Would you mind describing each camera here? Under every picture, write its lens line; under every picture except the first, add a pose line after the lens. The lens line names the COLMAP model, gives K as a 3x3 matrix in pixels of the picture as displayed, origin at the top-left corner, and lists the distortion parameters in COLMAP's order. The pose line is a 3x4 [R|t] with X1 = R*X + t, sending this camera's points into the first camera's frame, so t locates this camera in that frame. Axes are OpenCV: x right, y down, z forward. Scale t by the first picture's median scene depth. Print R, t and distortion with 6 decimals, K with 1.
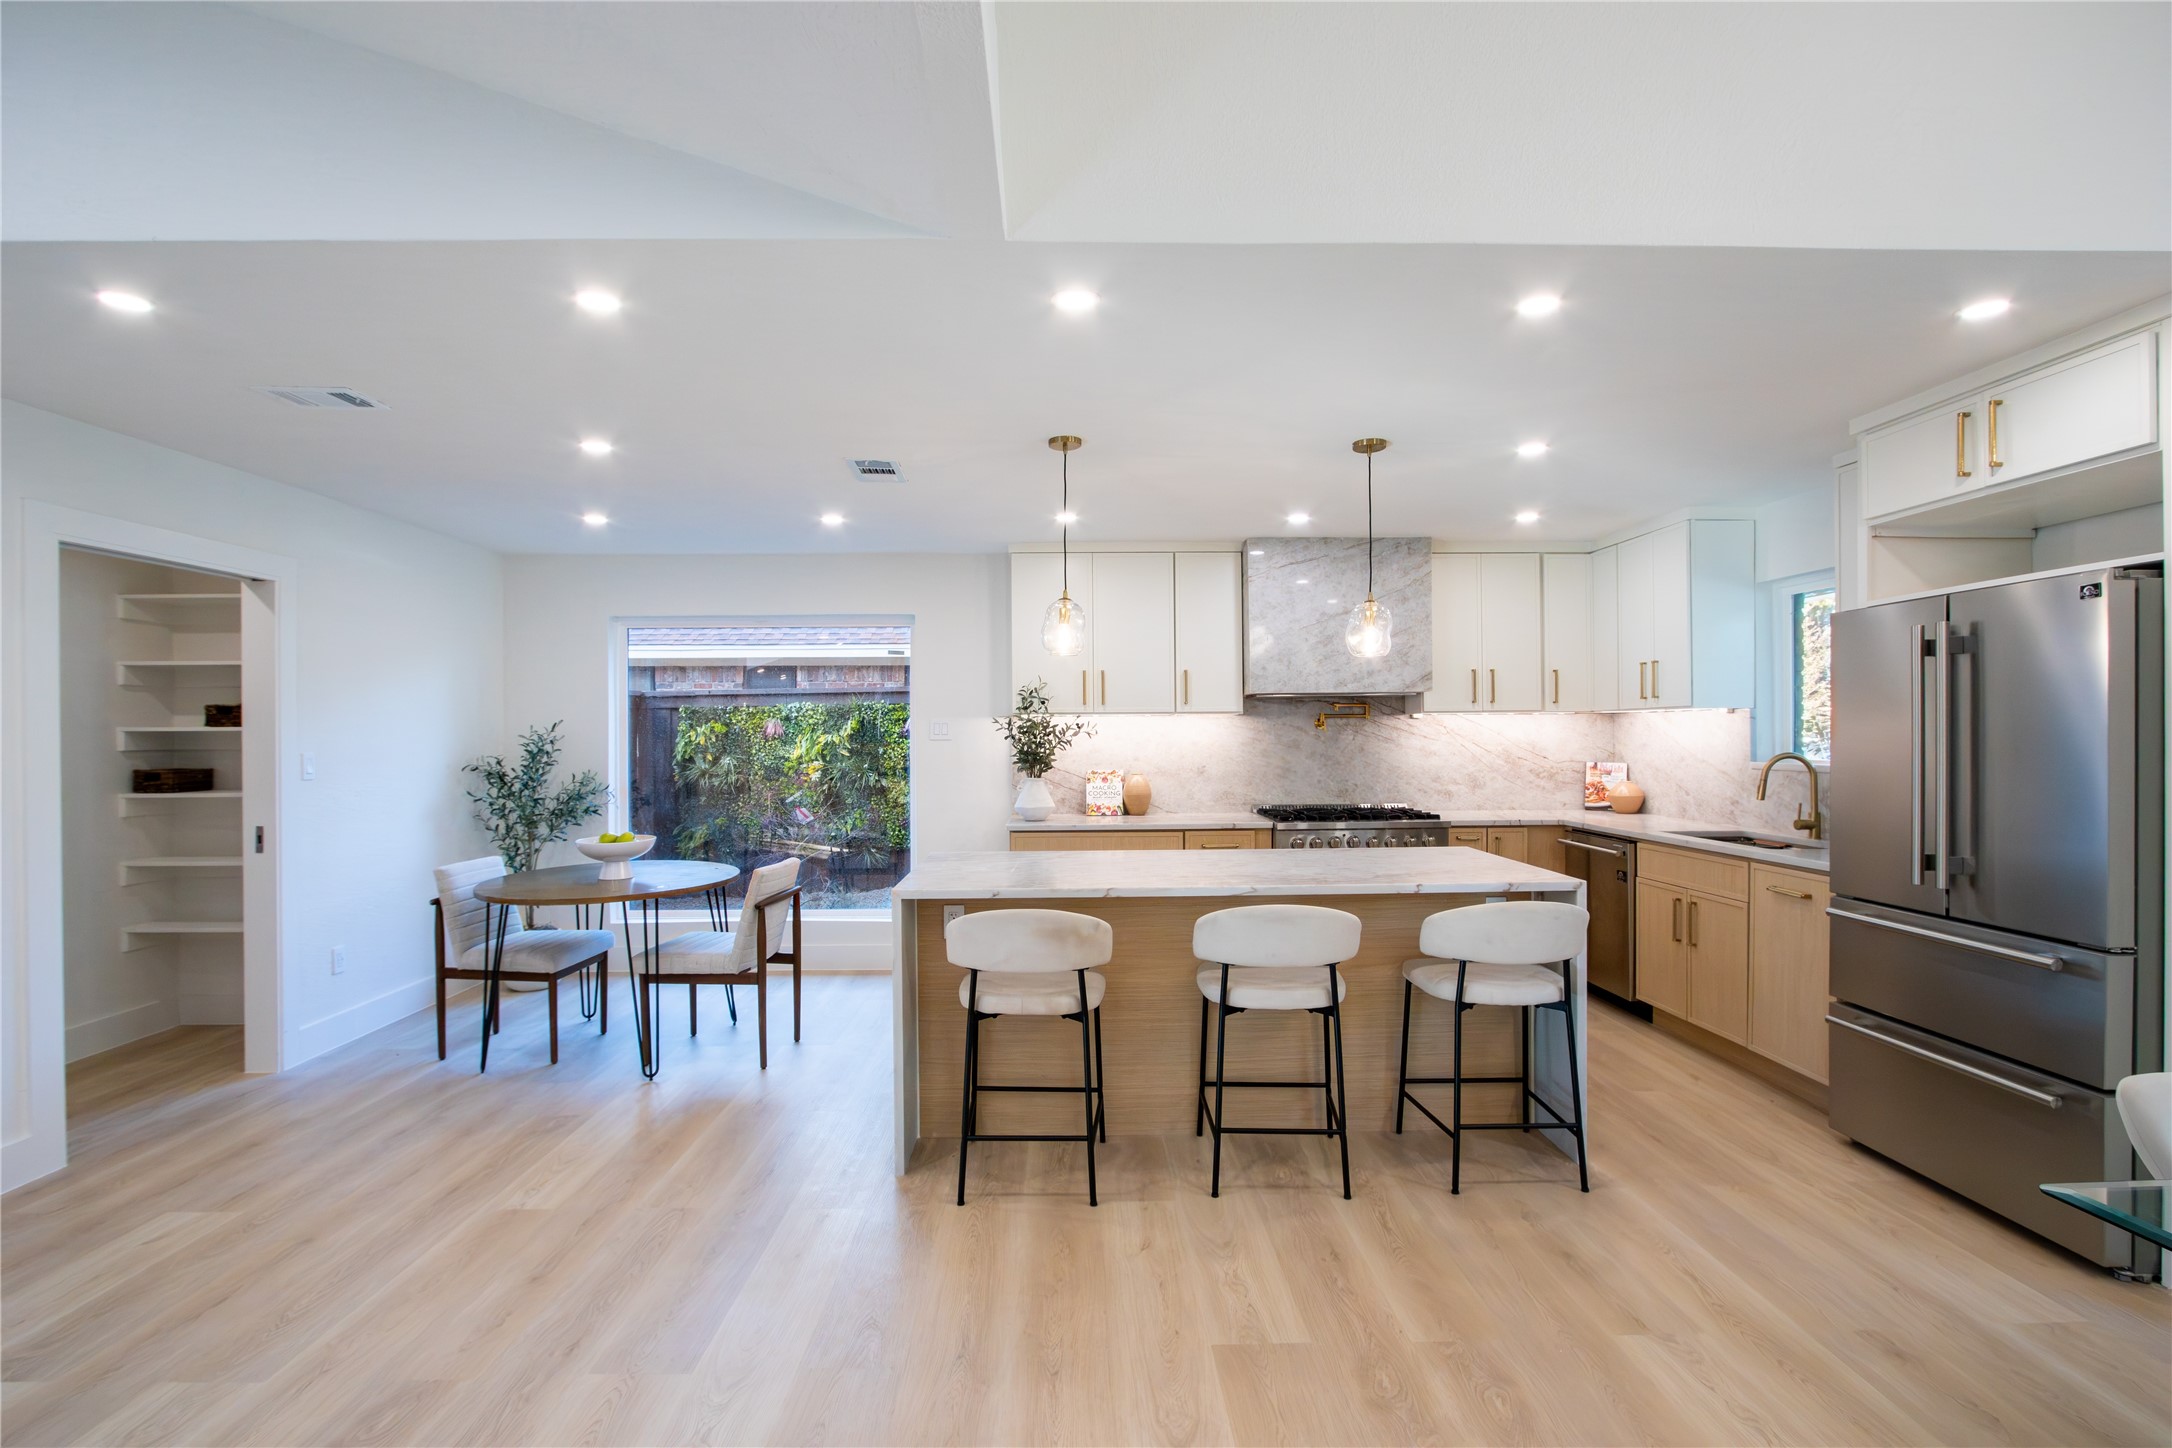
lens RADIAL K [[1000.6, 0, 1084.1], [0, 1000.6, 739.1], [0, 0, 1]] dist [-0.022725, 0.005211]
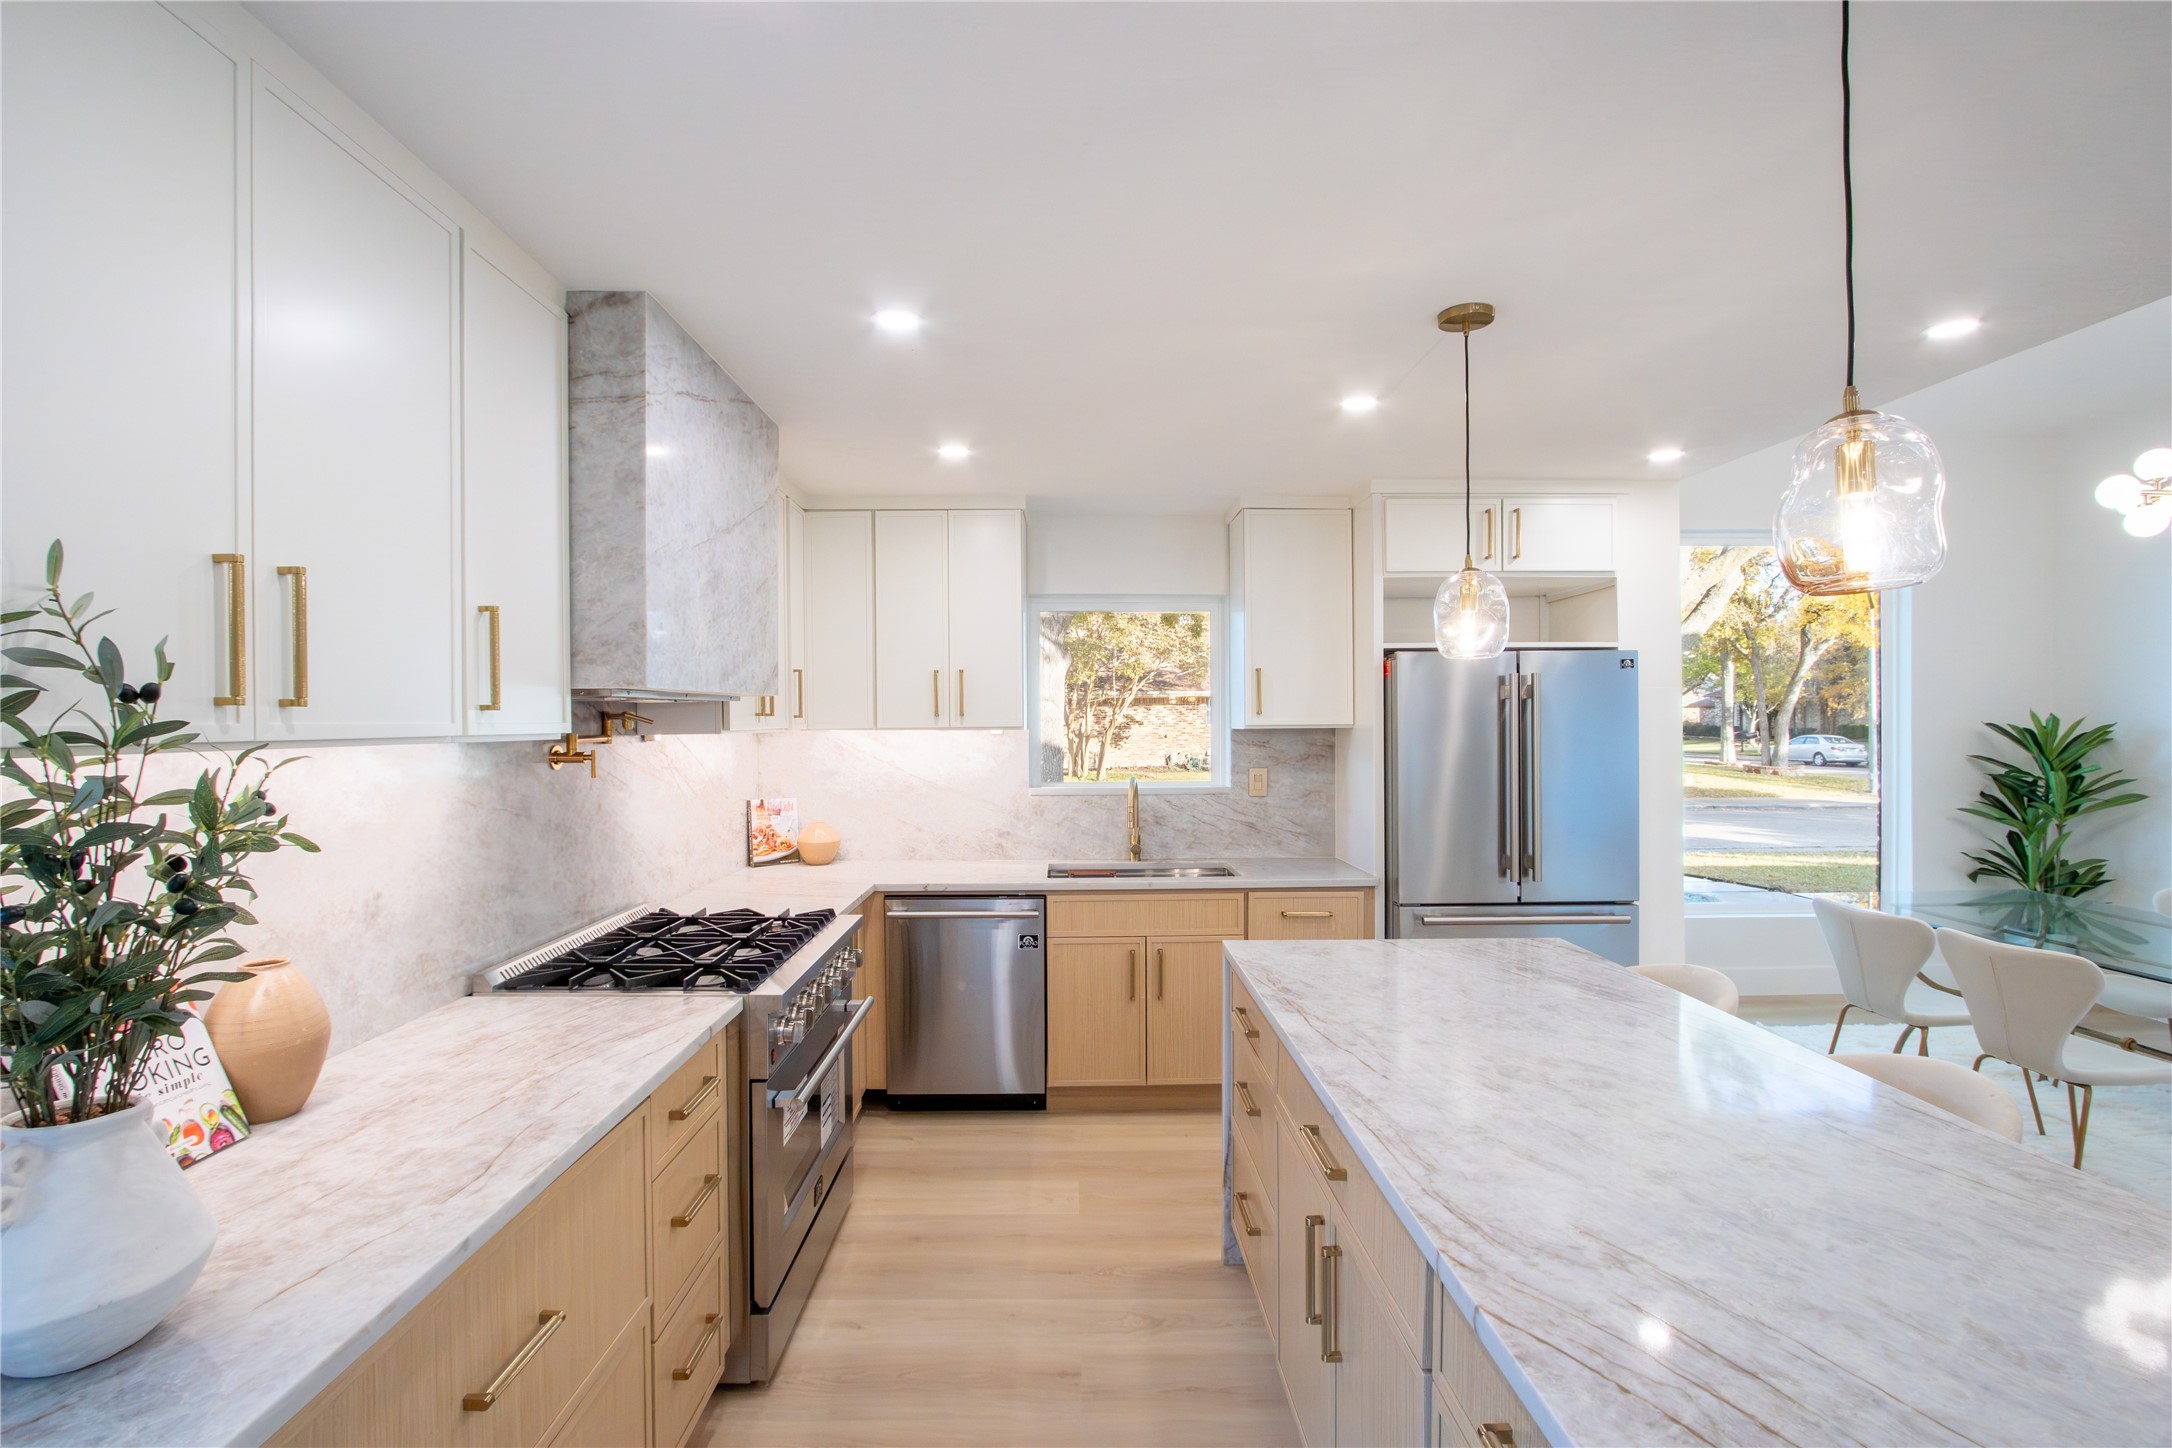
lens RADIAL K [[1000.6, 0, 1075.6], [0, 1000.6, 731.2], [0, 0, 1]] dist [-0.022725, 0.005211]
pose [[0.011677, -0.003819, 0.999925, -0.235531], [0.010286, 0.999940, 0.003699, -0.029964], [-0.999879, 0.010242, 0.011716, 0.869683]]
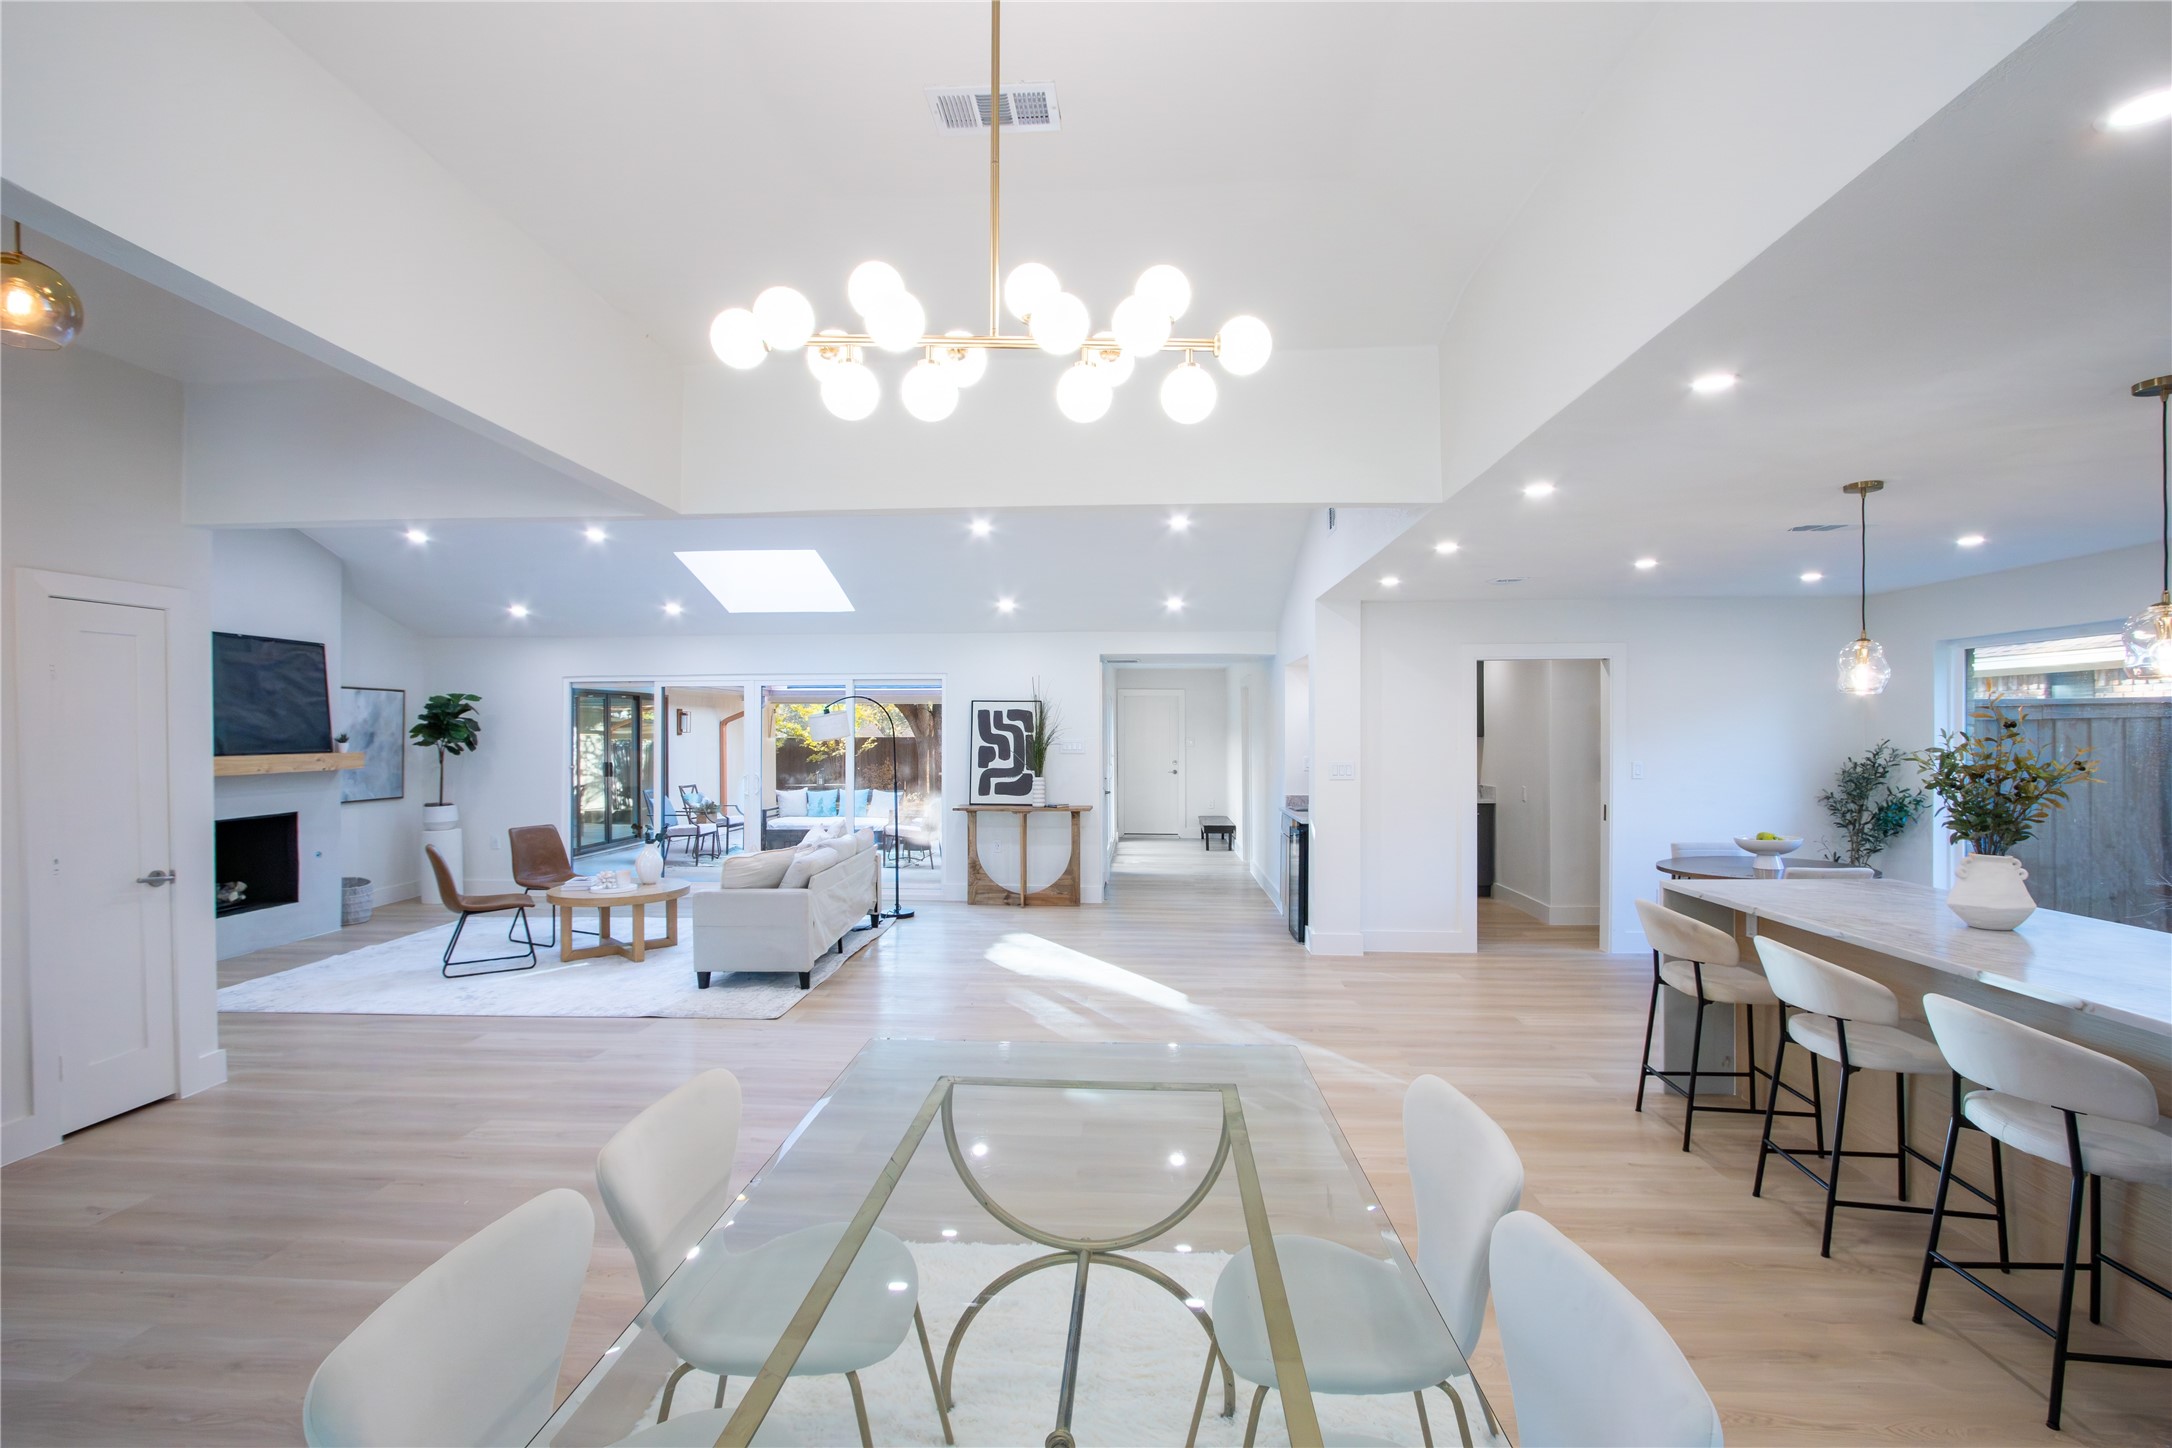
lens RADIAL K [[1000.6, 0, 1081.1], [0, 1000.6, 731.4], [0, 0, 1]] dist [-0.022725, 0.005211]
pose [[-0.085877, 0.004175, -0.996297, 0.742334], [-0.000707, 0.999991, 0.004252, -0.034922], [0.996306, 0.001070, -0.085873, 0.199470]]
